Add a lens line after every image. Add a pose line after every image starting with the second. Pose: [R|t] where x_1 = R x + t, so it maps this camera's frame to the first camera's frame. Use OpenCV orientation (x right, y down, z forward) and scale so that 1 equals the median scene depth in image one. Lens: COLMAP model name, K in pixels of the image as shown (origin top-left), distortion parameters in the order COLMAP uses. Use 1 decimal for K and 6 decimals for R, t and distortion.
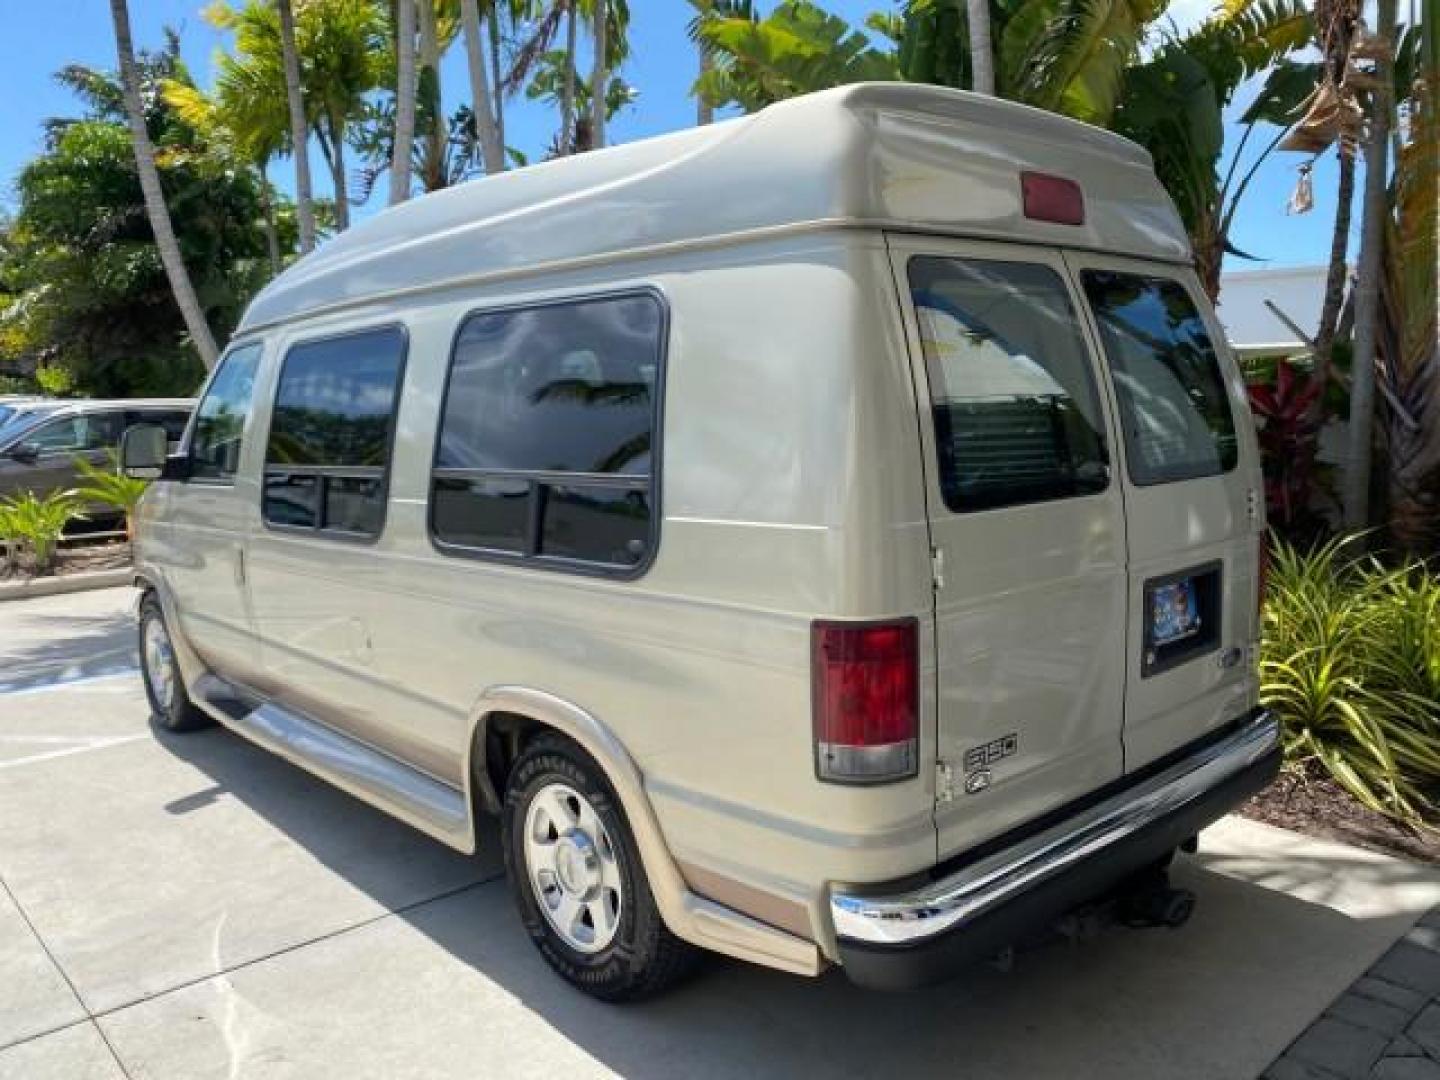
lens RADIAL K [[1114.7, 0, 715.5], [0, 1114.7, 529.8], [0, 0, 1]] dist [0.006300, 0.005246]
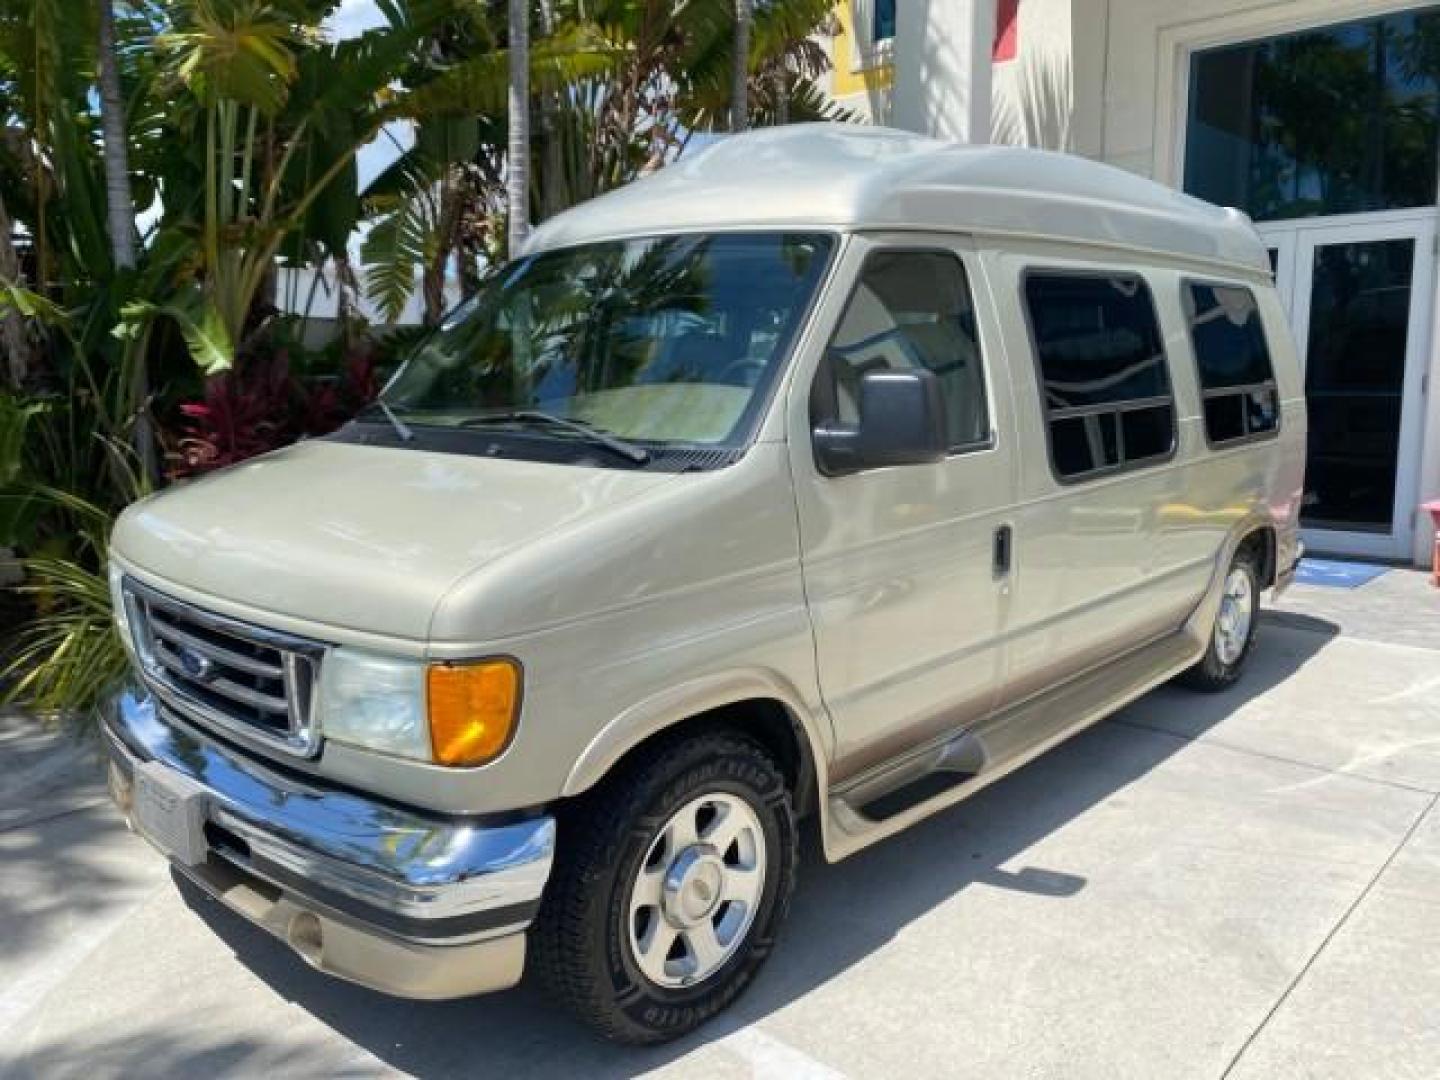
lens RADIAL K [[1109.2, 0, 718.5], [0, 1109.2, 531.0], [0, 0, 1]] dist [0.004032, 0.001103]
pose [[-0.080051, -0.124079, 0.989038, -1.281503], [0.131752, 0.982200, 0.133884, -0.119406], [-0.988045, 0.141025, -0.062278, 1.372995]]
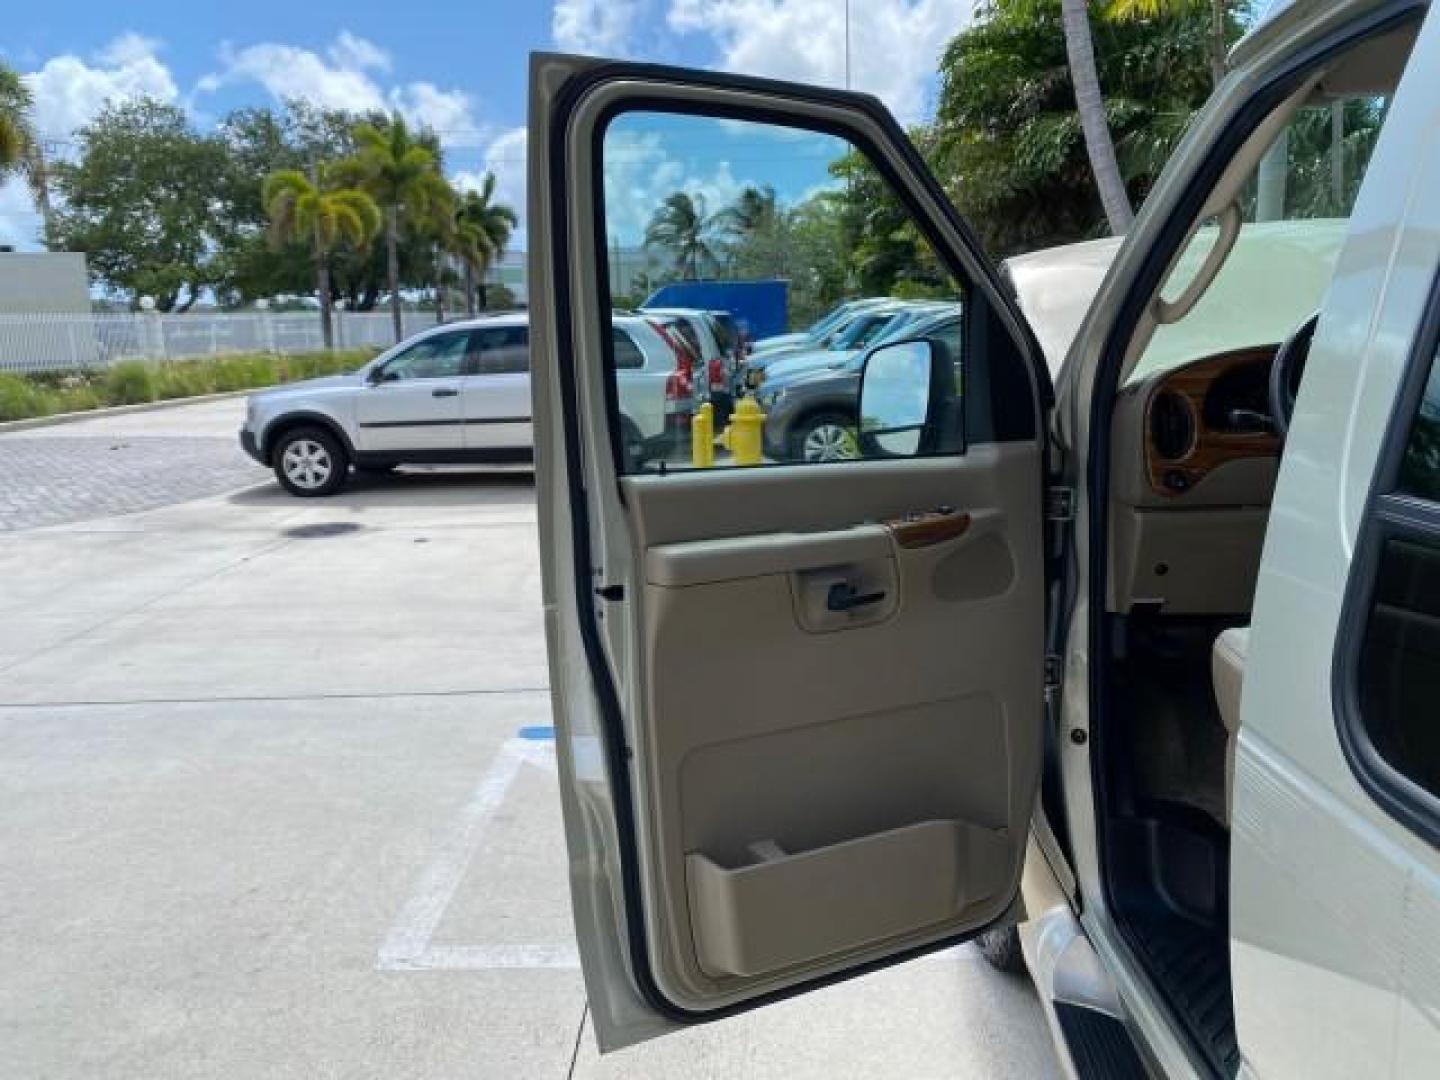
lens RADIAL K [[1094.8, 0, 717.6], [0, 1094.8, 539.1], [0, 0, 1]] dist [-0.001841, 0.001520]
pose [[0.729783, 0.130454, -0.671117, -0.409274], [-0.066835, 0.990538, 0.119867, -0.069063], [0.680404, -0.042623, 0.731597, 0.805019]]
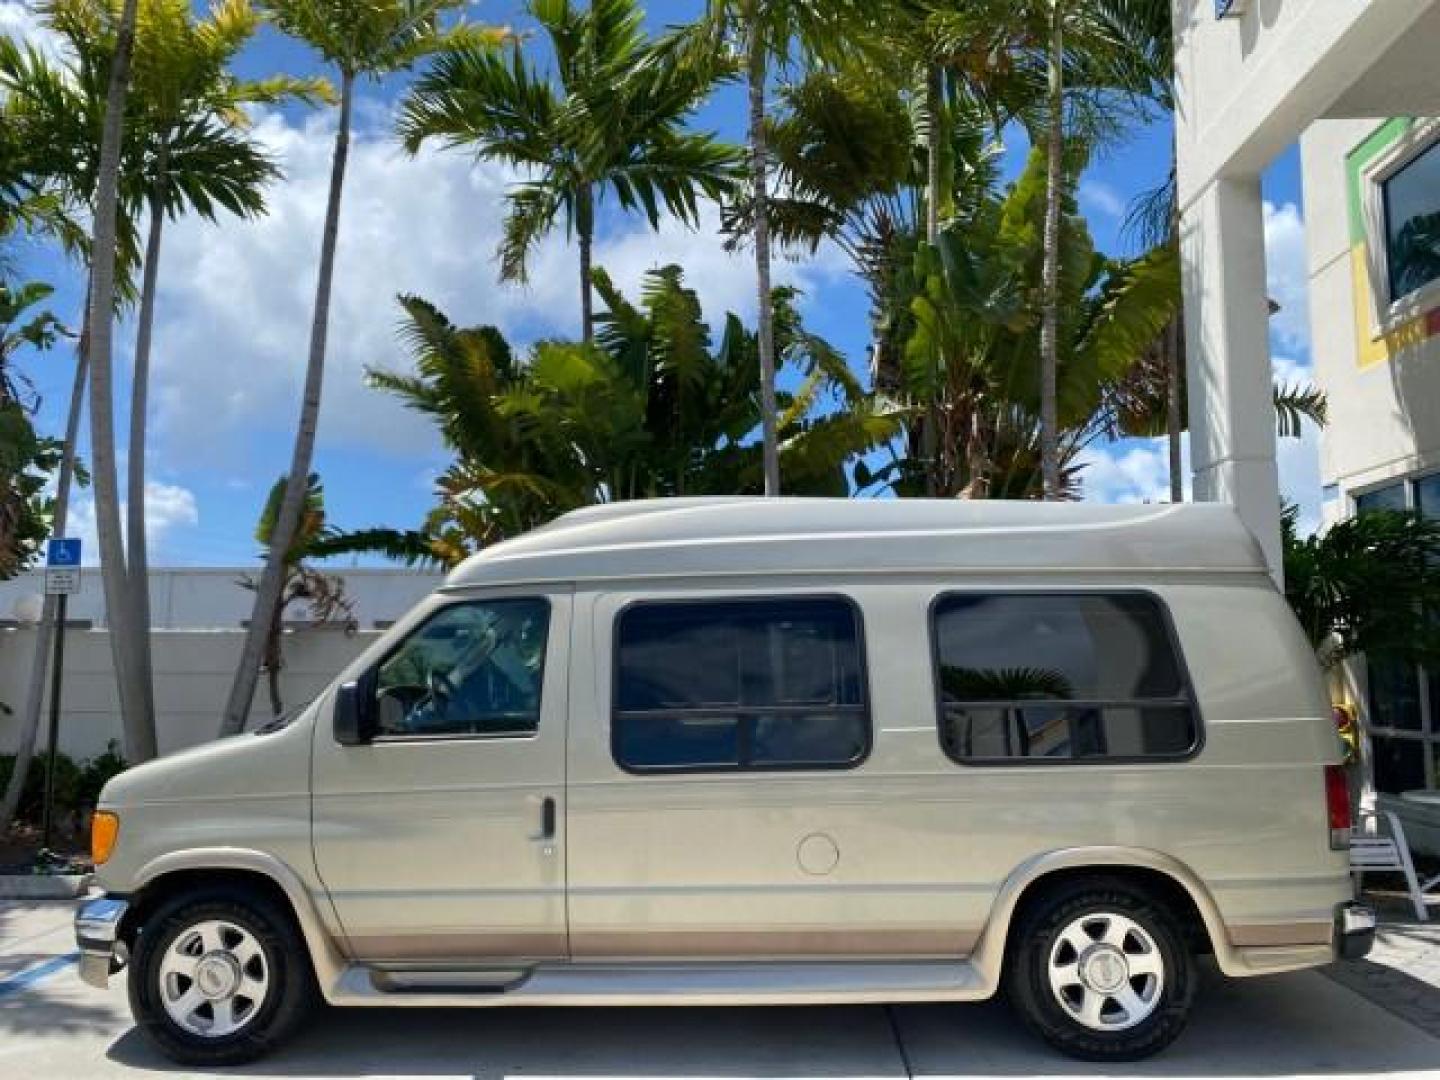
lens RADIAL K [[1094.8, 0, 717.6], [0, 1094.8, 539.1], [0, 0, 1]] dist [-0.001841, 0.001520]
pose [[0.694023, 0.099763, 0.713007, -1.150710], [0.077201, 0.974330, -0.211472, 0.008671], [-0.715802, 0.201812, 0.668506, 0.207526]]
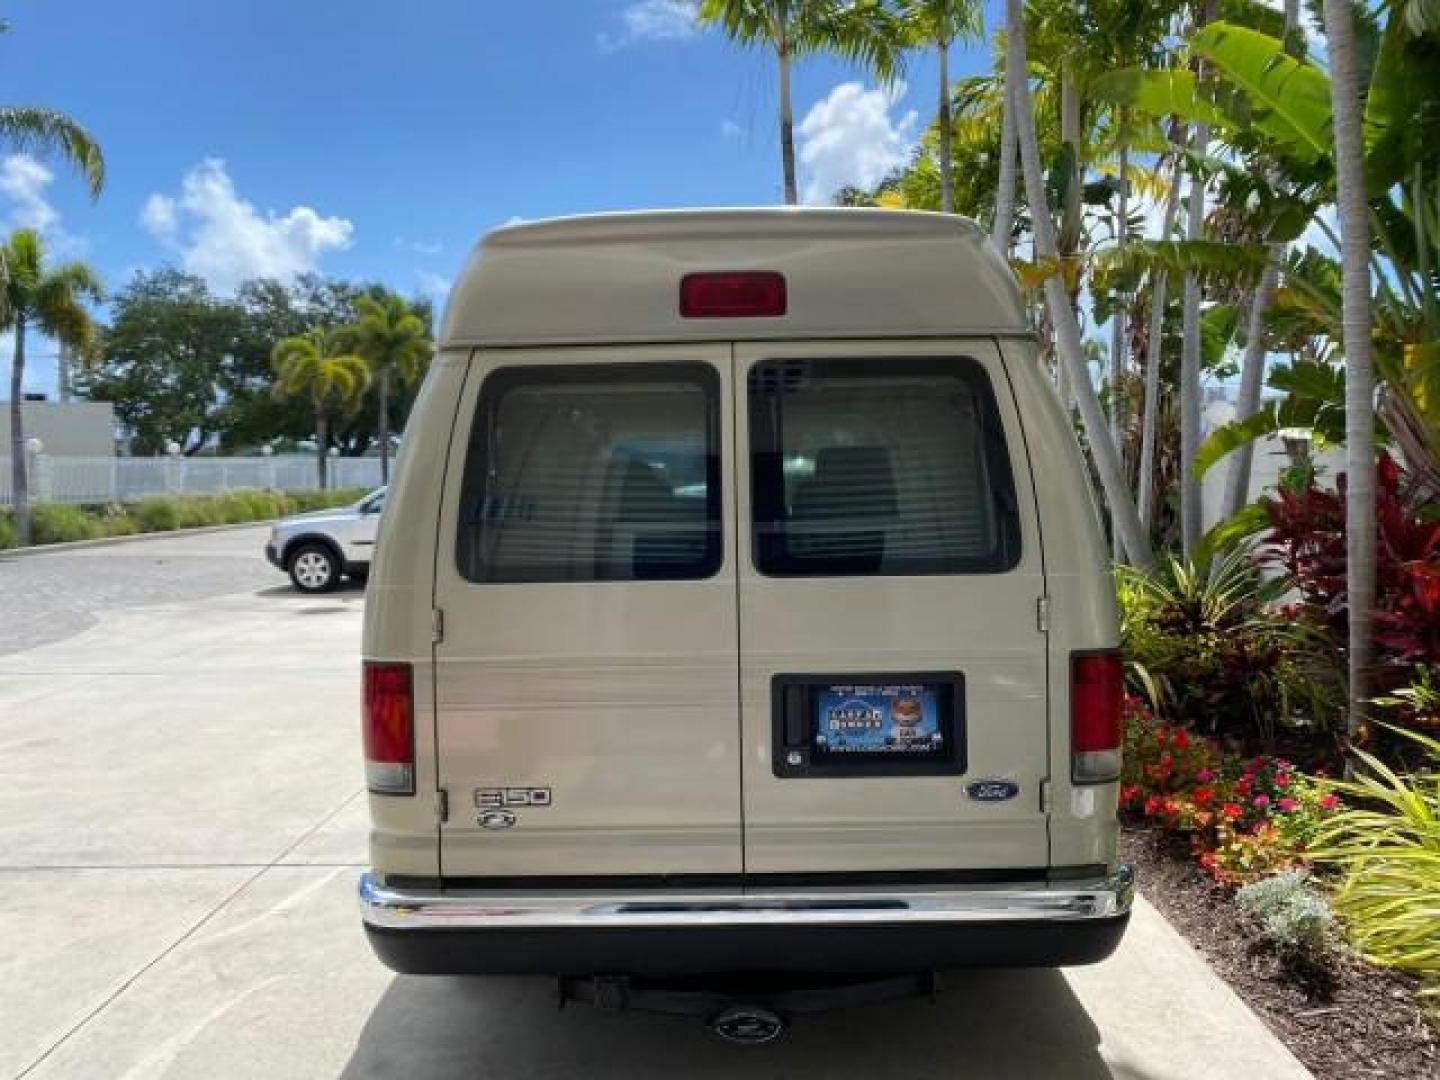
lens RADIAL K [[1104.7, 0, 719.8], [0, 1104.7, 527.3], [0, 0, 1]] dist [0.023742, -0.025426]
pose [[0.738409, 0.045258, -0.672832, 0.678980], [-0.081430, 0.996429, -0.022341, -0.039018], [0.669418, 0.071285, 0.739458, 0.171041]]
